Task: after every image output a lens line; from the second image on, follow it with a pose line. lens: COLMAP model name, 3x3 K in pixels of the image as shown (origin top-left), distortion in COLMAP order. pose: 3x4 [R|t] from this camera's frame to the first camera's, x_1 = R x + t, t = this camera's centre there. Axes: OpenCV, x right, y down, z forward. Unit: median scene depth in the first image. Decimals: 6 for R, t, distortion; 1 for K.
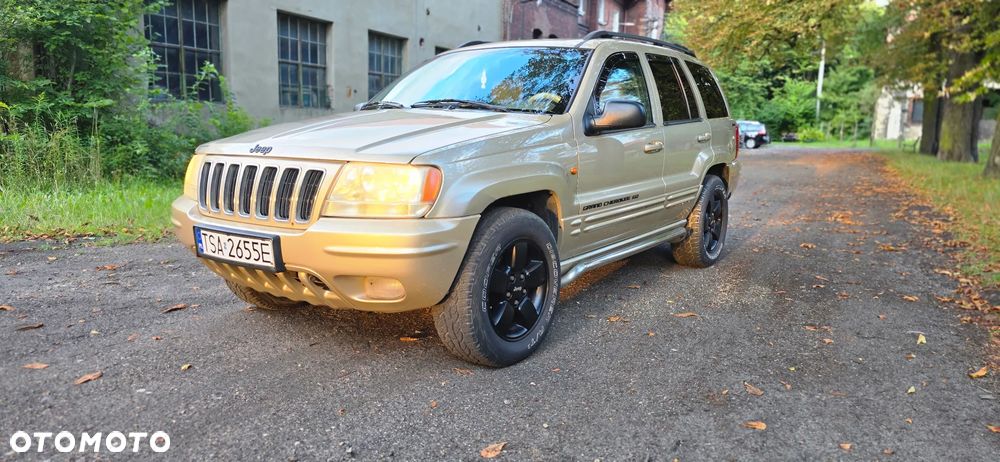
lens RADIAL K [[669.6, 0, 503.3], [0, 669.6, 238.5], [0, 0, 1]] dist [0.058751, -0.055134]
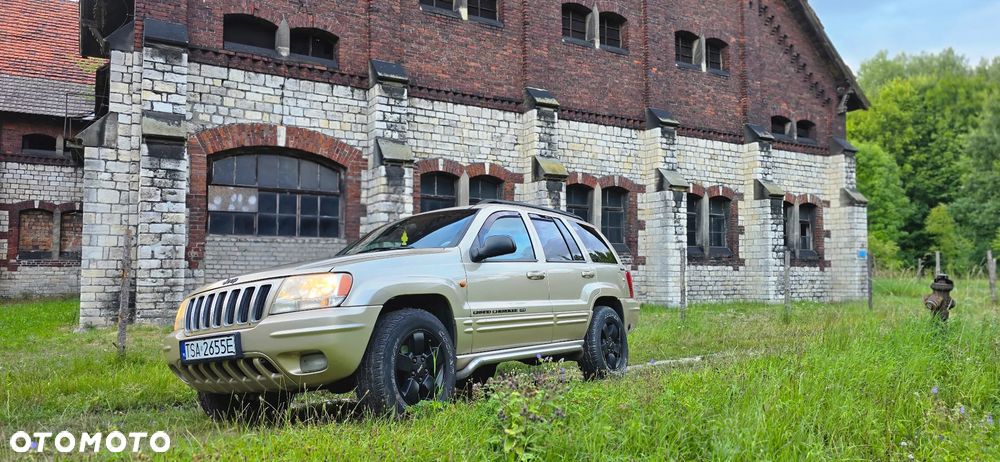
lens RADIAL K [[669.6, 0, 494.8], [0, 669.6, 238.2], [0, 0, 1]] dist [0.058751, -0.055134]
pose [[0.995361, -0.095282, 0.013363, 0.194733], [0.094566, 0.943221, -0.318421, 0.301398], [0.017735, 0.318207, 0.947855, -0.387561]]
